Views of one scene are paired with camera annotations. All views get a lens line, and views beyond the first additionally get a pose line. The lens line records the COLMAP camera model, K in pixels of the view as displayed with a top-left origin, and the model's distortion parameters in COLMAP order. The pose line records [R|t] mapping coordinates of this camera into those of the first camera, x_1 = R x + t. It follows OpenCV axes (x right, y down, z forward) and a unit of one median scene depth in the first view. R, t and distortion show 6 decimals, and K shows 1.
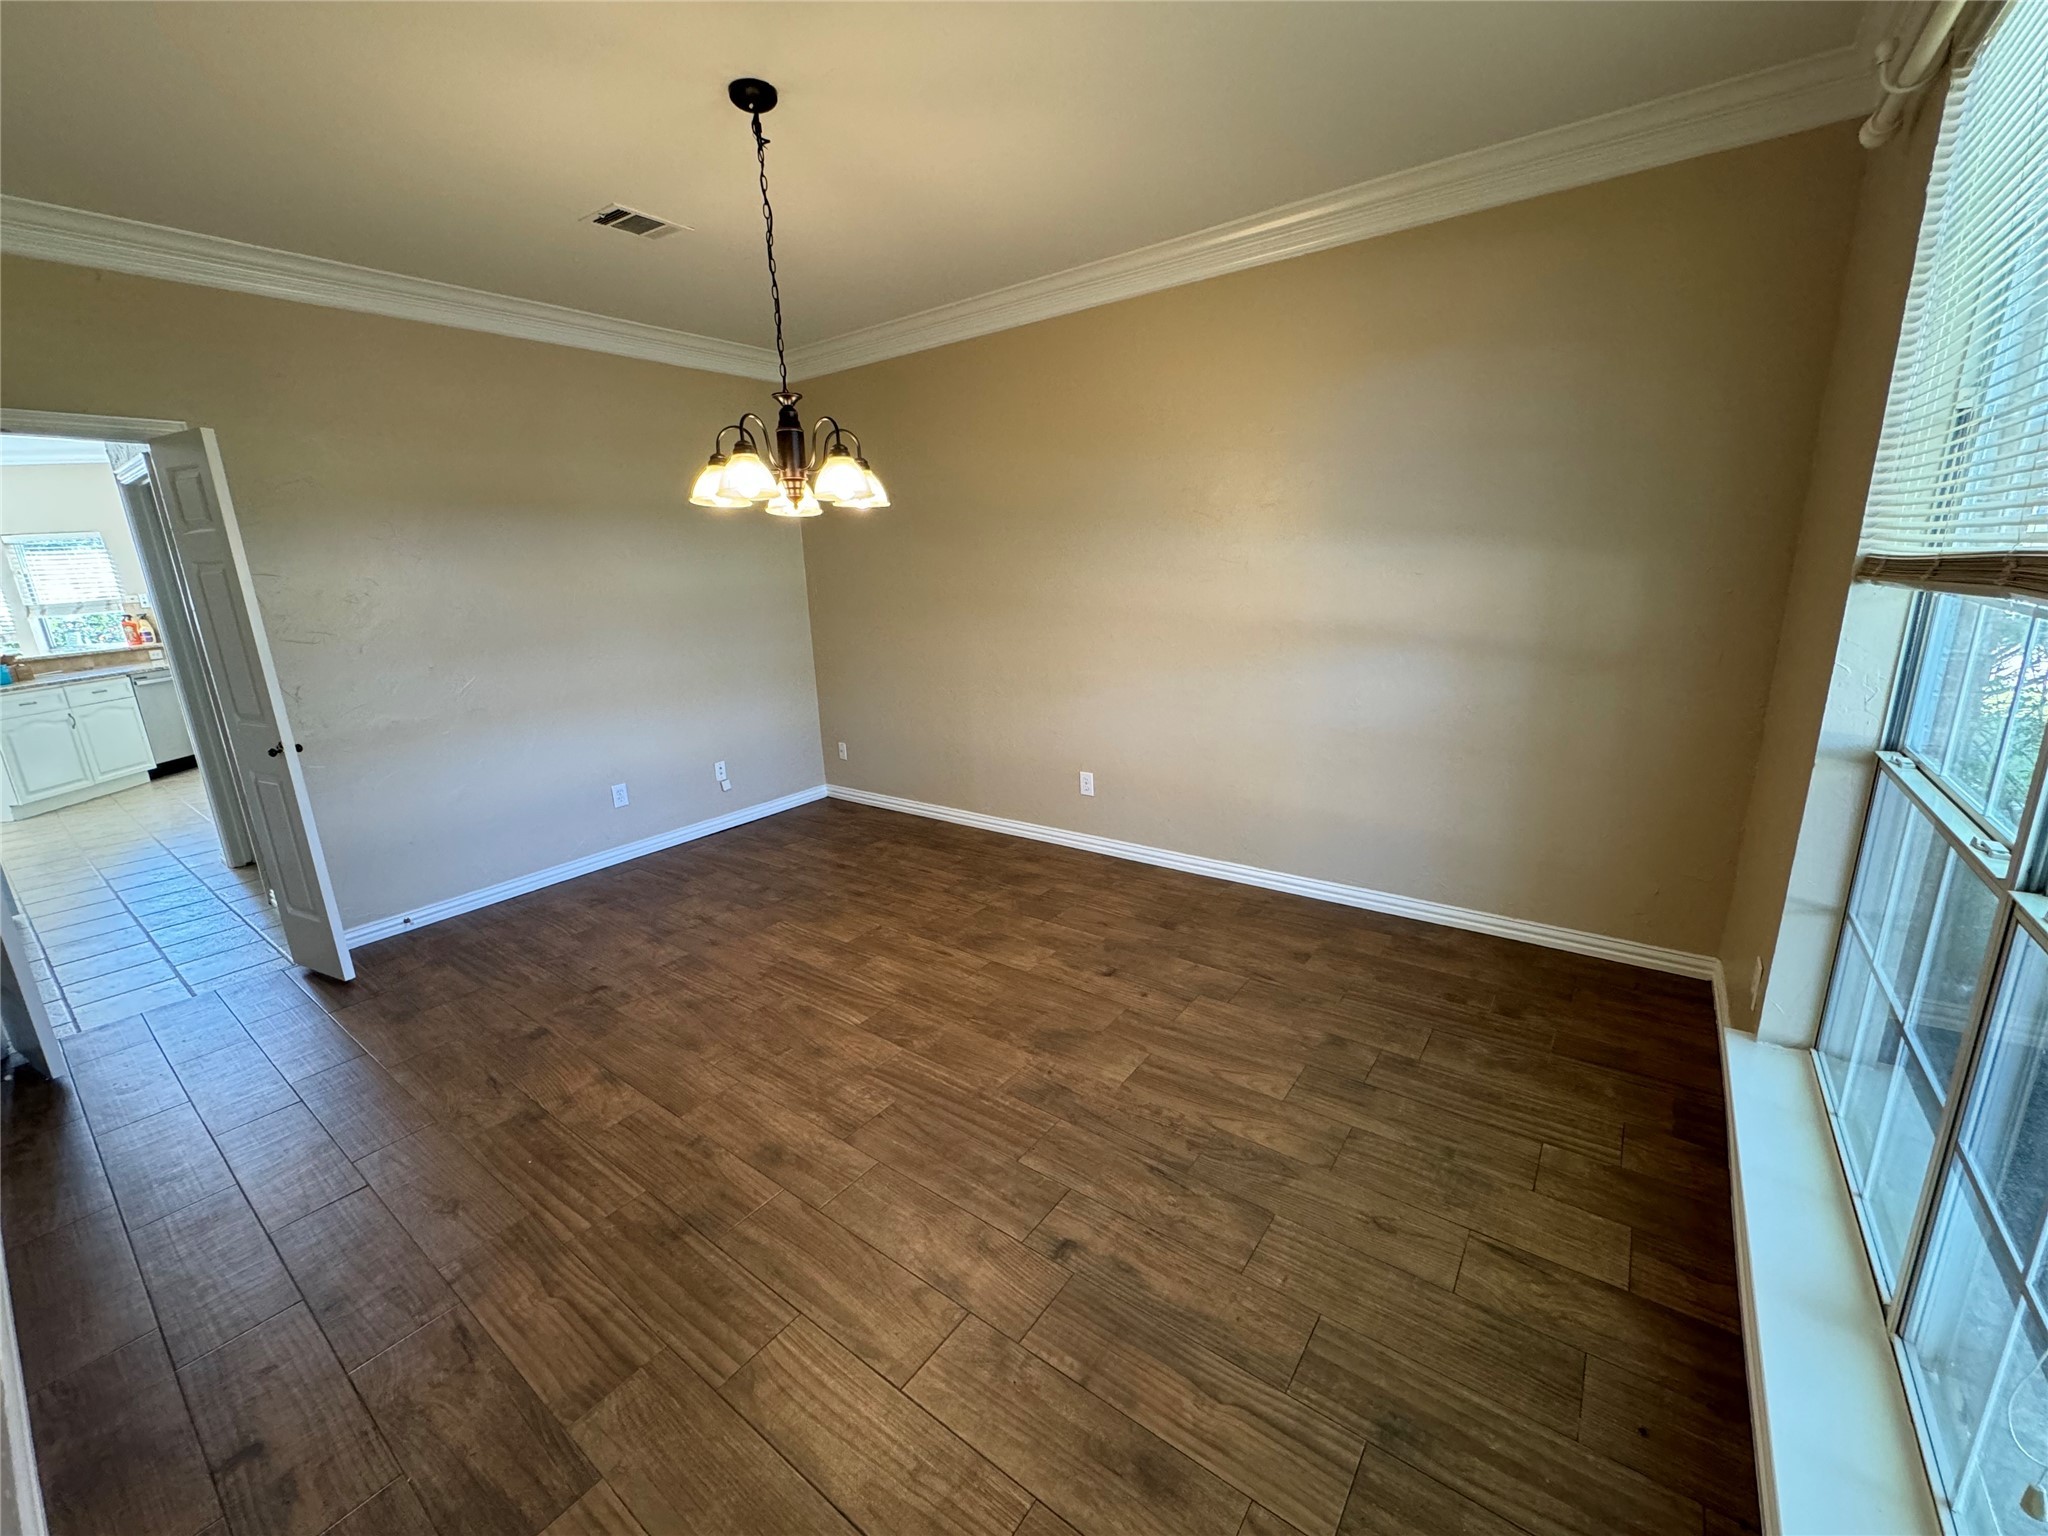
lens RADIAL K [[821.0, 0, 1026.0], [0, 821.0, 769.2], [0, 0, 1]] dist [-0.000946, -0.000473]
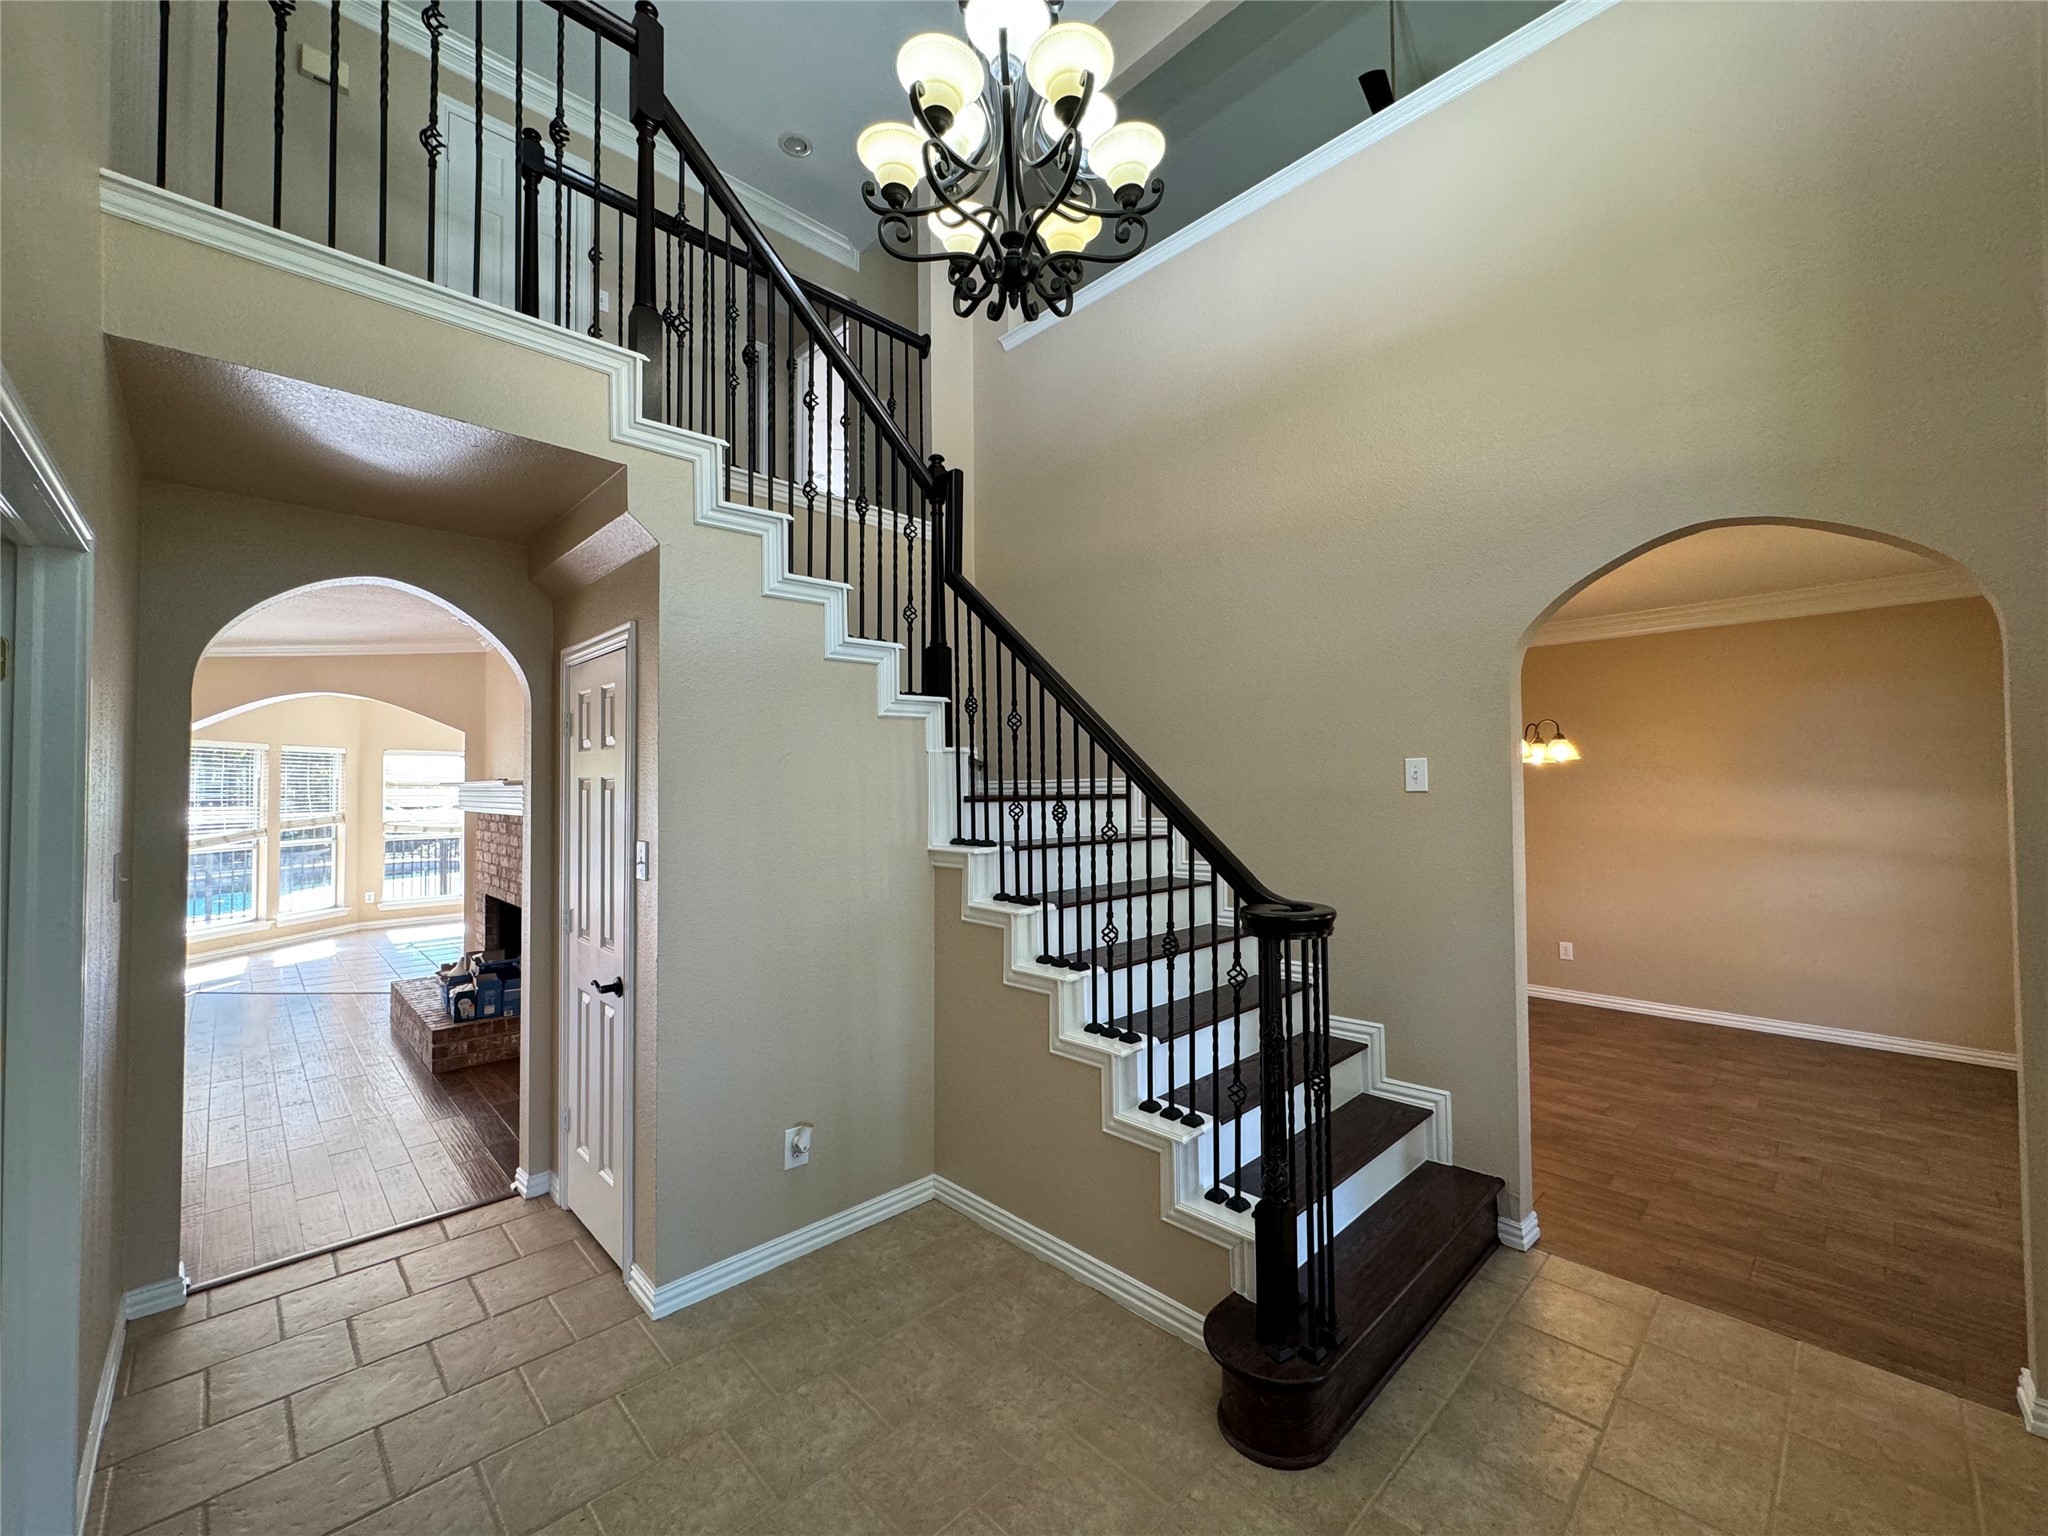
lens RADIAL K [[821.0, 0, 1028.9], [0, 821.0, 762.0], [0, 0, 1]] dist [-0.000946, -0.000473]
pose [[0.986718, 0.024131, -0.160638, -0.875226], [-0.068336, 0.958803, -0.275729, 0.225492], [0.147366, 0.283044, 0.947718, -0.778949]]
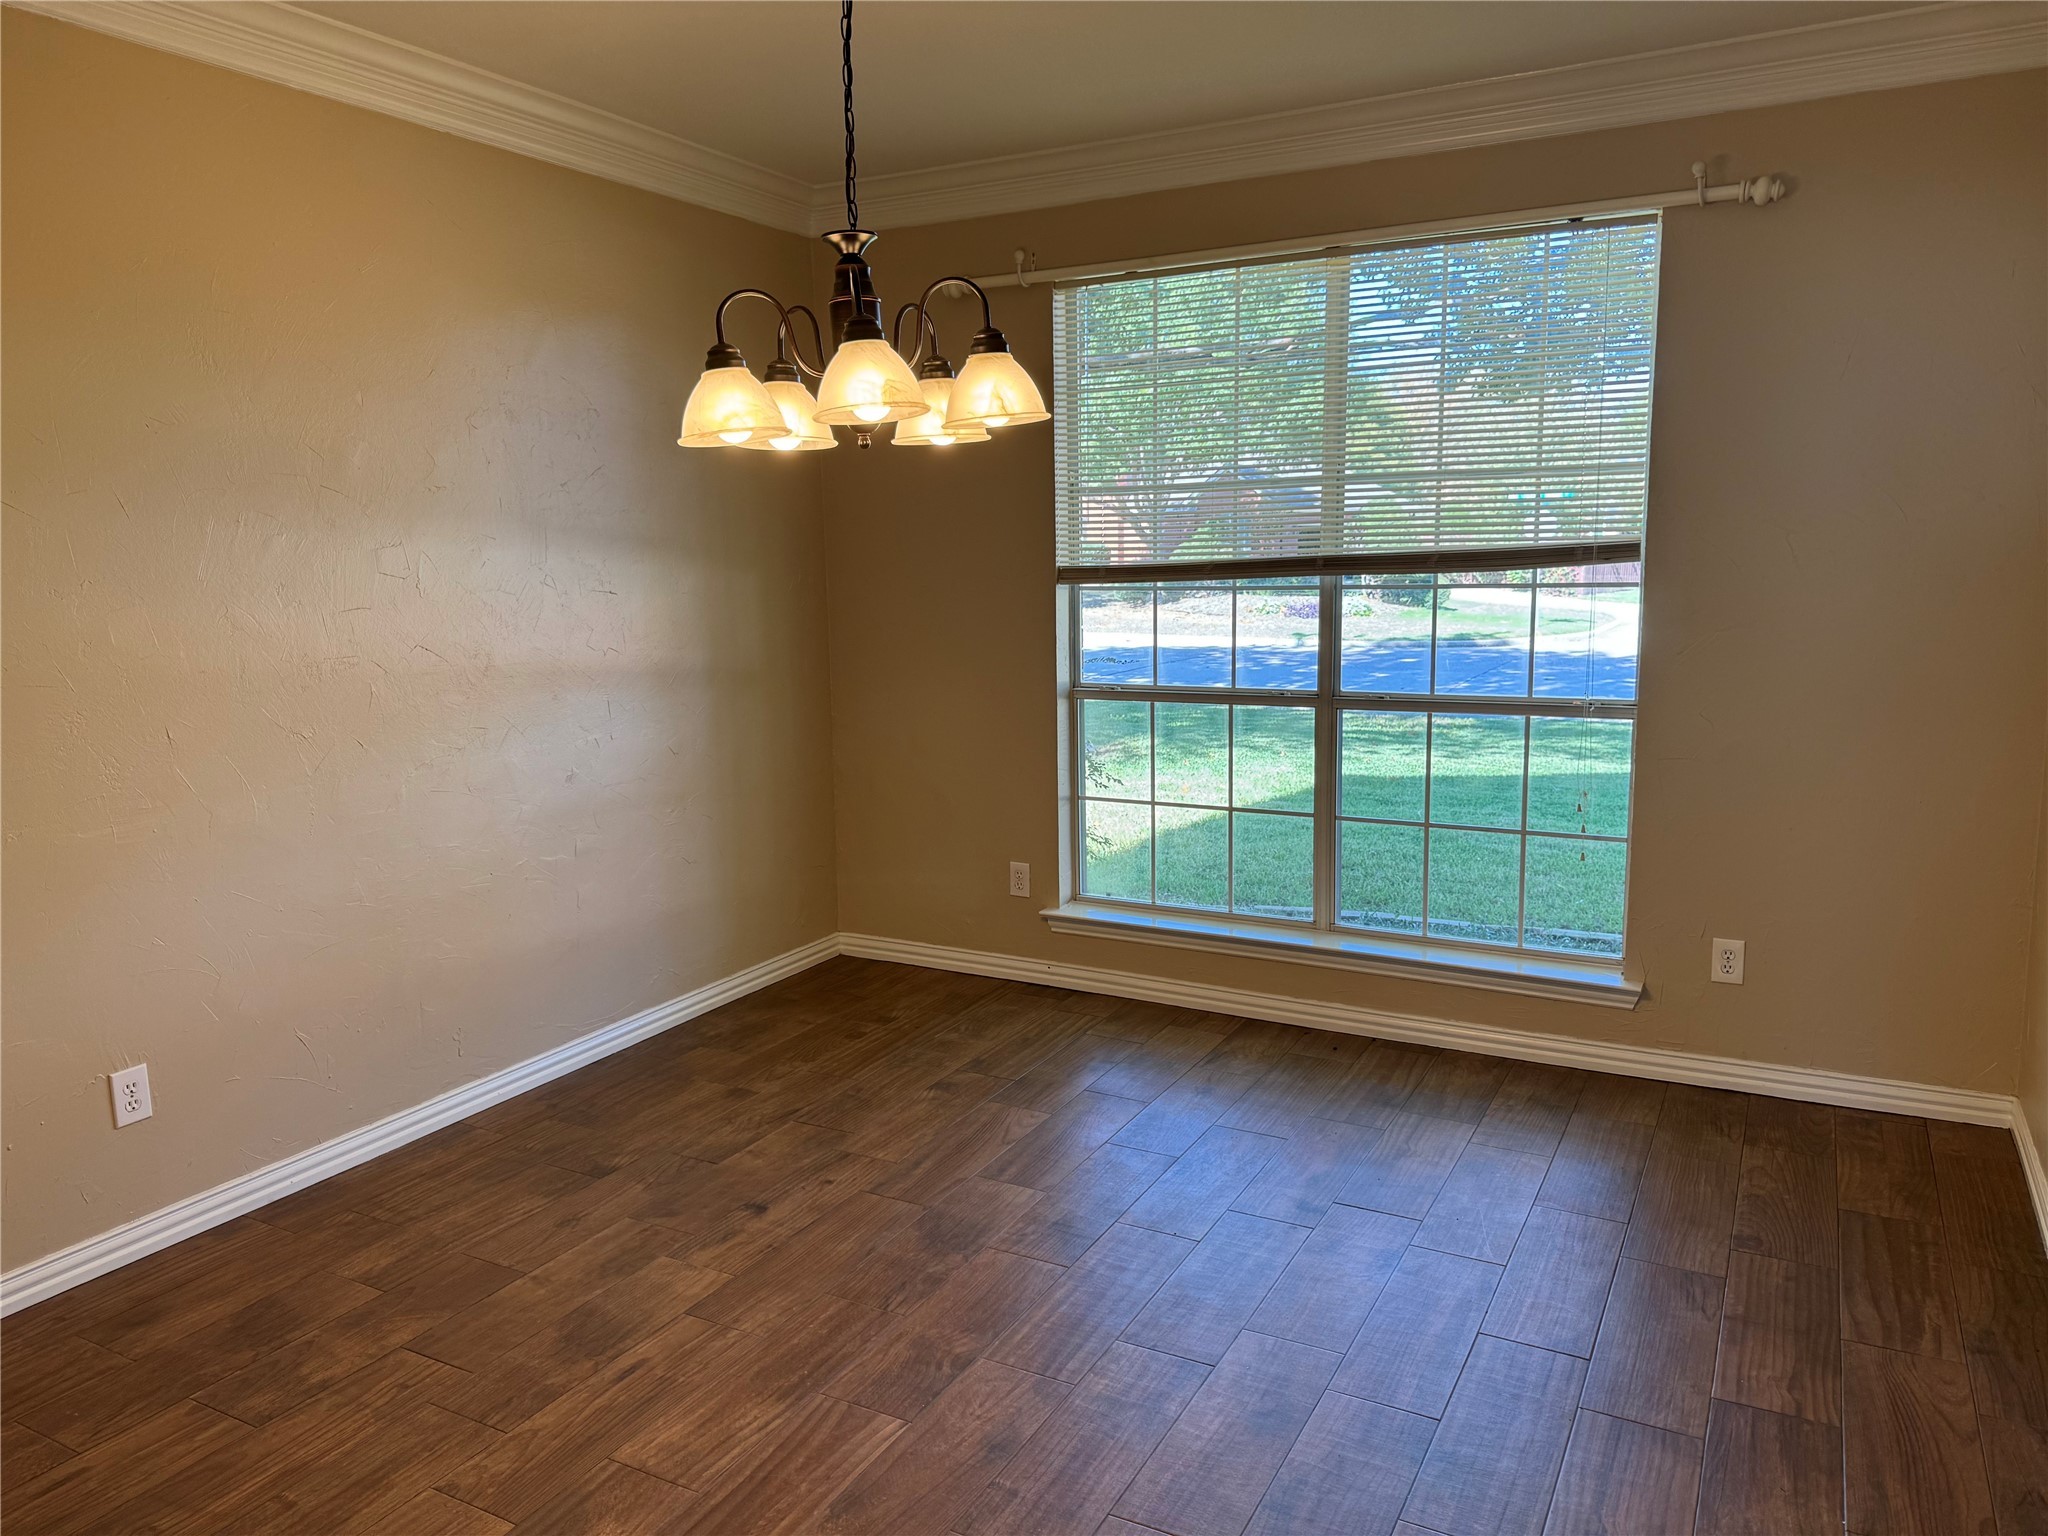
lens RADIAL K [[1425.9, 0, 1034.6], [0, 1425.9, 767.0], [0, 0, 1]] dist [-0.001405, -0.008821]
pose [[-0.140163, -0.112446, 0.983723, -0.989063], [0.274460, 0.950185, 0.147718, -0.176655], [-0.951328, 0.290697, -0.102319, 0.847220]]
